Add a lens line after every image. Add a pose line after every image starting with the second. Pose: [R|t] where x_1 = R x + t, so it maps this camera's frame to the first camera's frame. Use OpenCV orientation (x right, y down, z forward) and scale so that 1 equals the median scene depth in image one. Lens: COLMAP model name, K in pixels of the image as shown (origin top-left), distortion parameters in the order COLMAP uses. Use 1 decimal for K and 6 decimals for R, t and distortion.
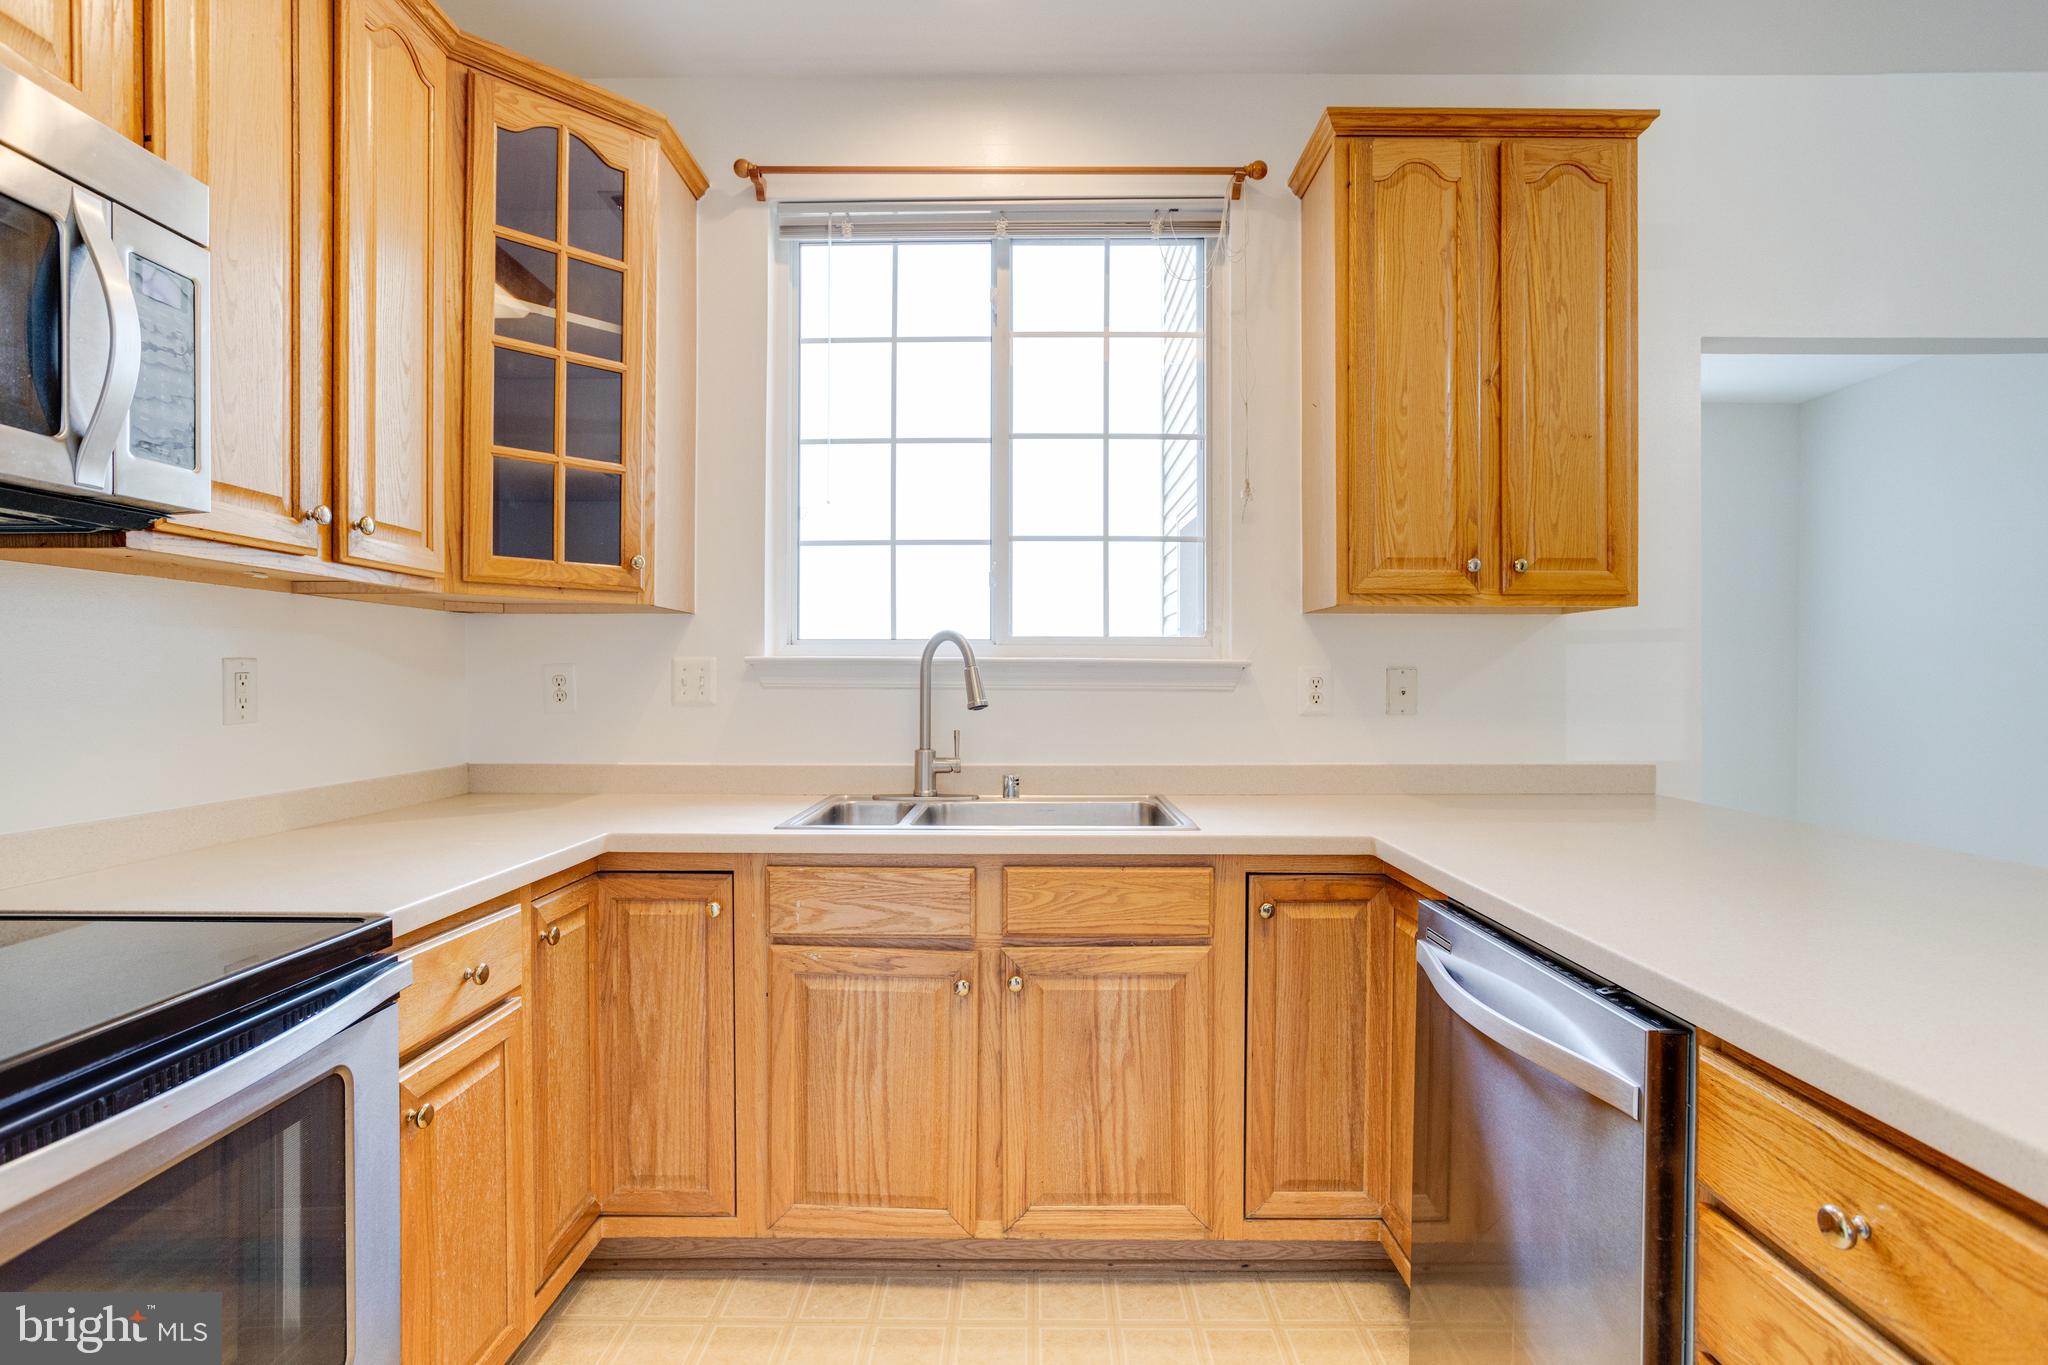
lens RADIAL K [[1000.8, 0, 1018.5], [0, 1000.8, 684.7], [0, 0, 1]] dist [-0.049519, 0.028646]
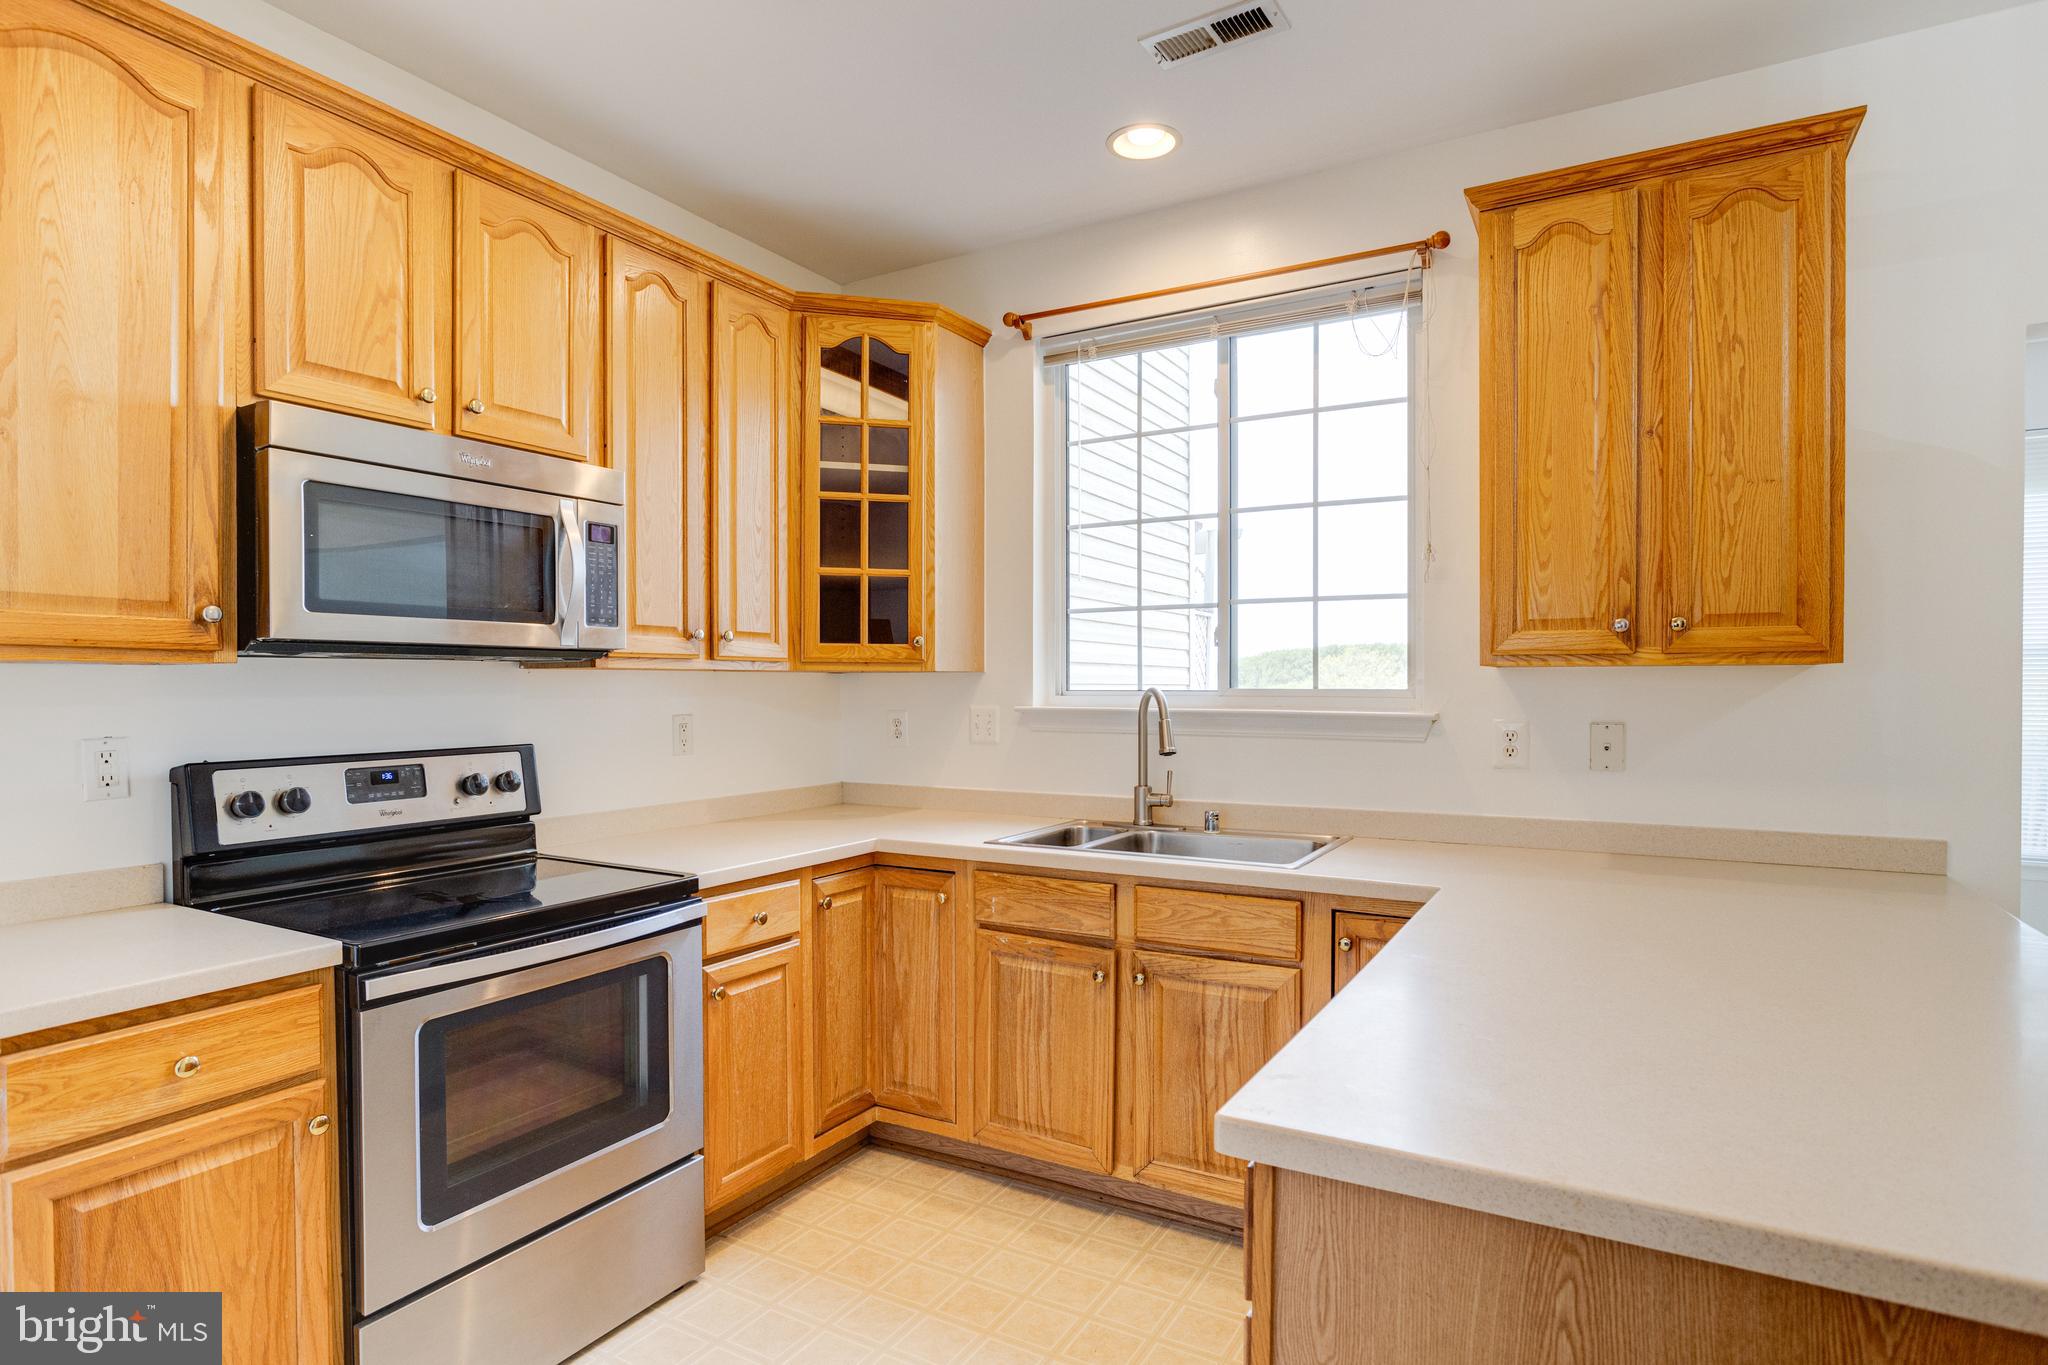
lens RADIAL K [[1077.3, 0, 1005.9], [0, 1077.3, 702.5], [0, 0, 1]] dist [-0.043817, 0.021509]
pose [[0.866822, 0.005184, -0.498590, 0.464026], [-0.000197, 0.999949, 0.010055, -0.055174], [0.498617, -0.008618, 0.866780, -0.225317]]
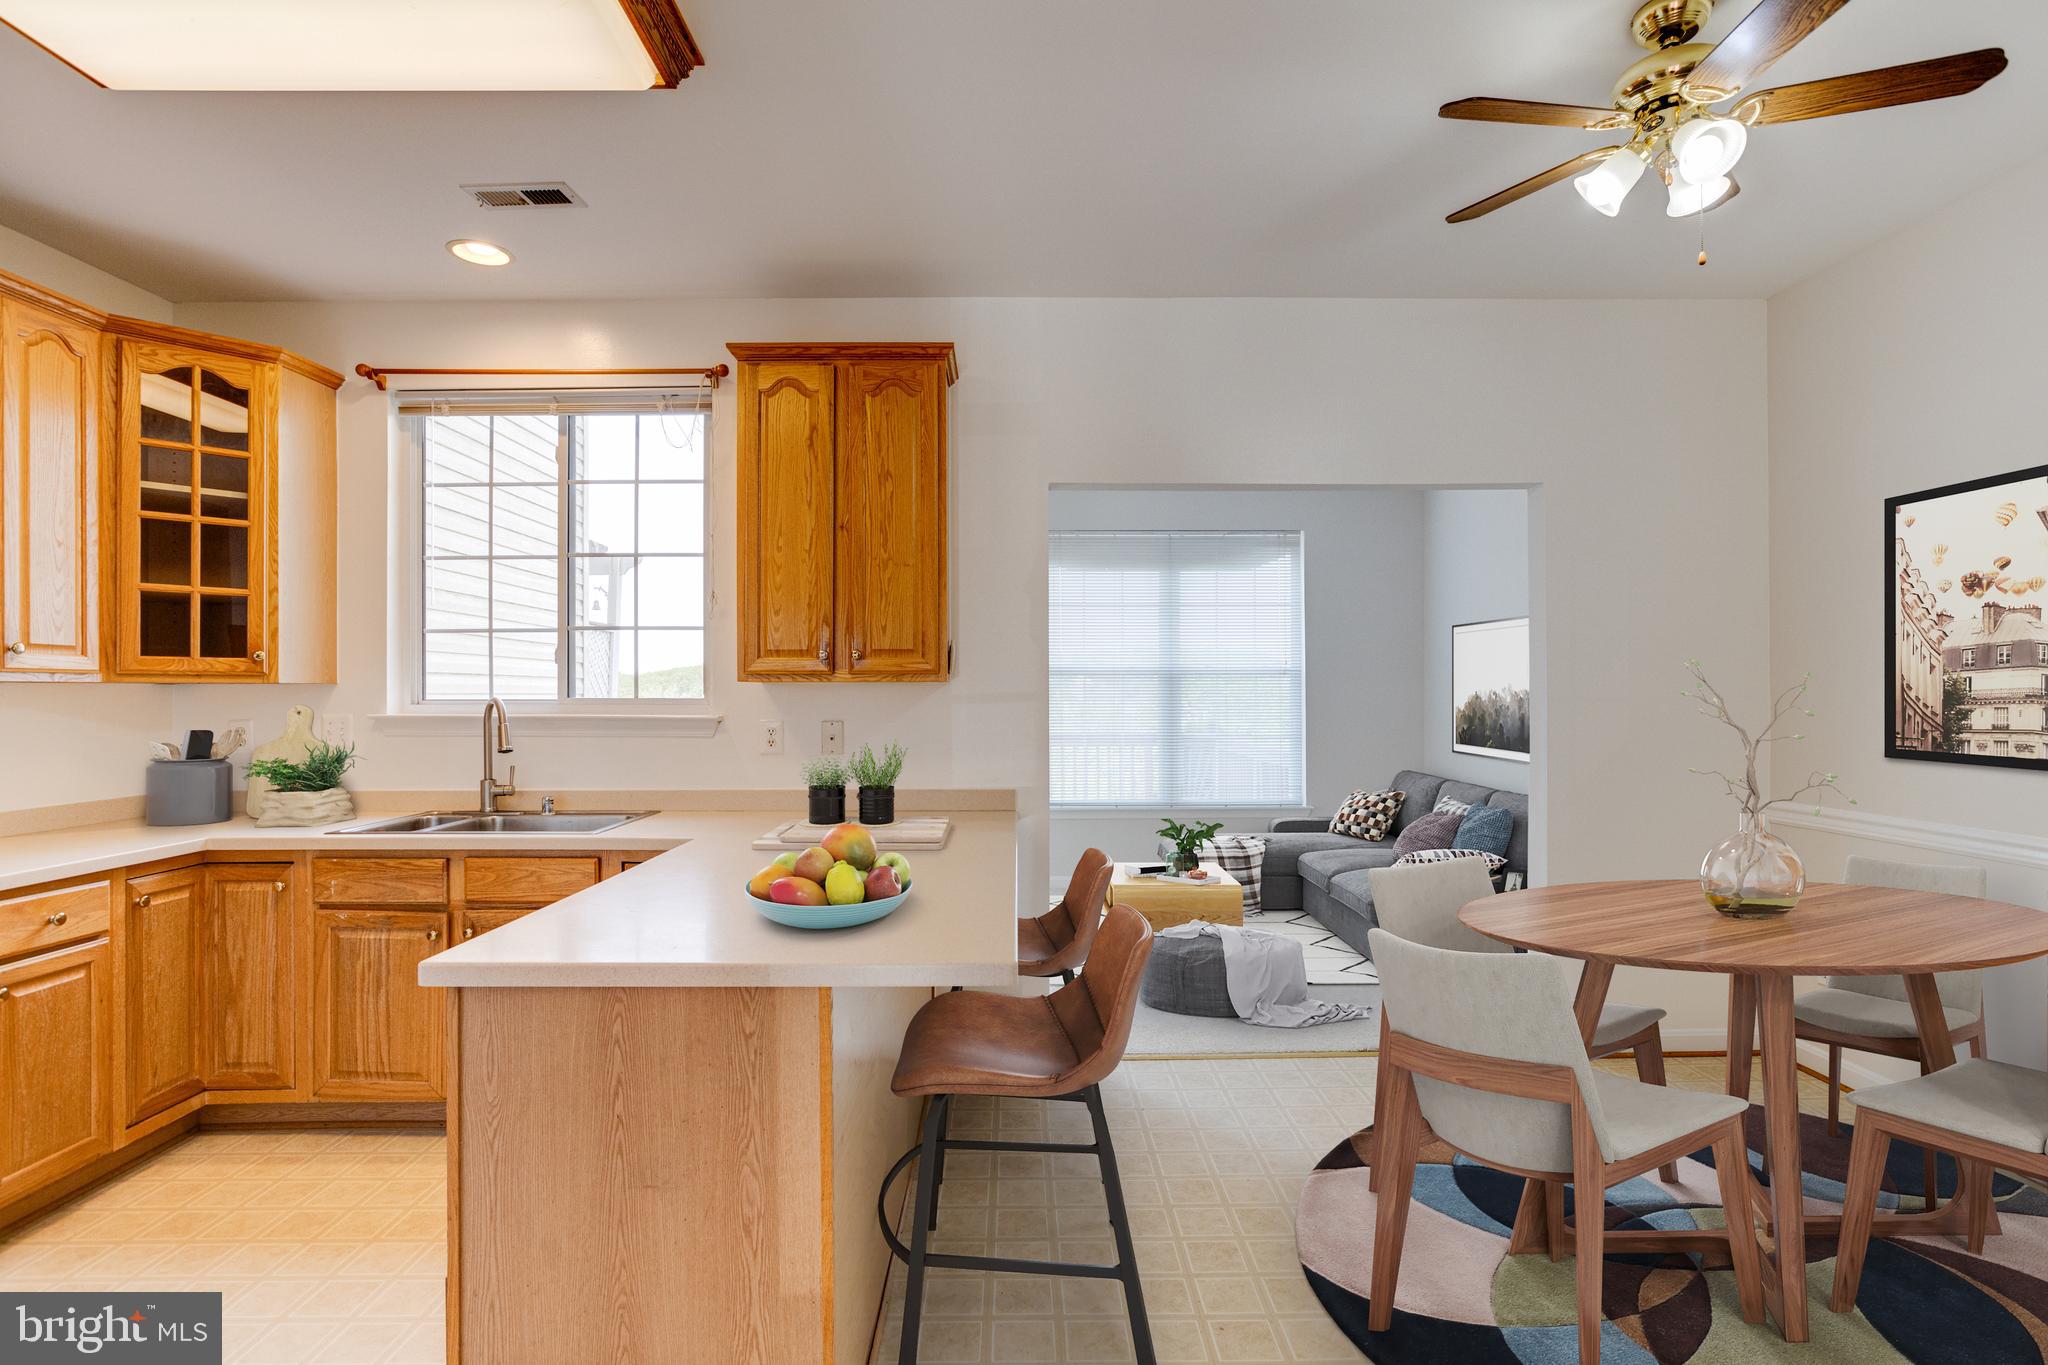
lens RADIAL K [[1001.7, 0, 1020.5], [0, 1001.7, 691.8], [0, 0, 1]] dist [-0.038811, 0.022130]
pose [[0.999872, -0.004567, 0.015332, 0.740875], [0.004663, 0.999970, -0.006219, -0.055765], [-0.015303, 0.006289, 0.999863, -0.496898]]
